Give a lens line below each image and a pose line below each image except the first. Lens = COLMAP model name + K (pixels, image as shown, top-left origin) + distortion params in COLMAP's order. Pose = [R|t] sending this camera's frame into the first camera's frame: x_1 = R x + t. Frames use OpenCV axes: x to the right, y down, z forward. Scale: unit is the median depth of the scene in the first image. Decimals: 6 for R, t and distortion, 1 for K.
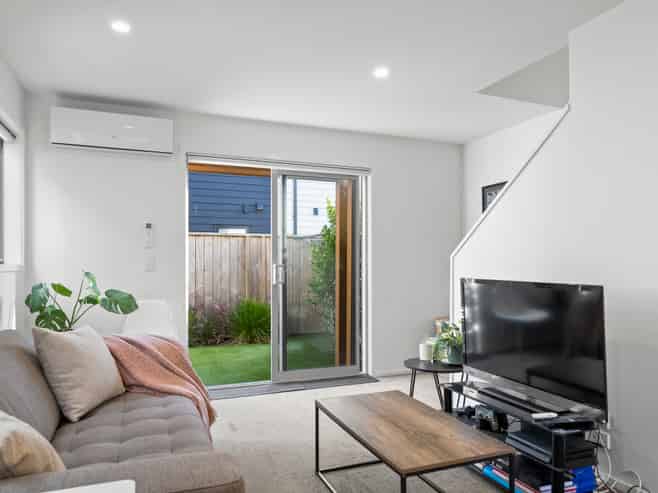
lens RADIAL K [[436.1, 0, 329.3], [0, 436.1, 250.2], [0, 0, 1]] dist [0.012539, 0.003473]
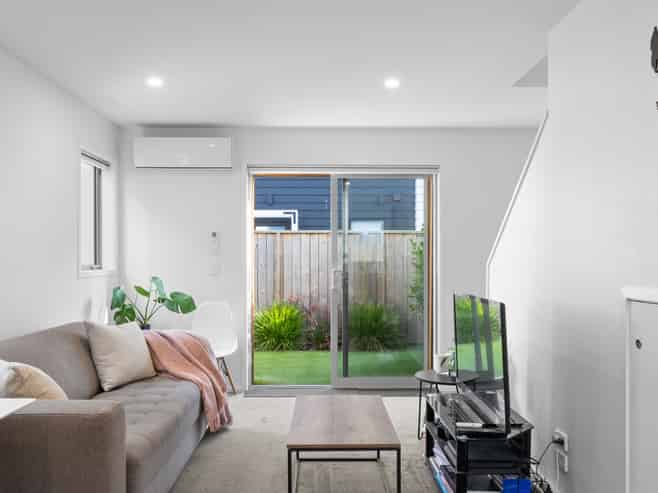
lens RADIAL K [[516.2, 0, 328.6], [0, 516.2, 245.6], [0, 0, 1]] dist [0.011035, 0.000378]
pose [[0.944367, -0.006009, -0.328839, 0.335271], [0.007098, 0.999973, 0.002111, -0.032829], [0.328817, -0.004328, 0.944384, -0.160027]]
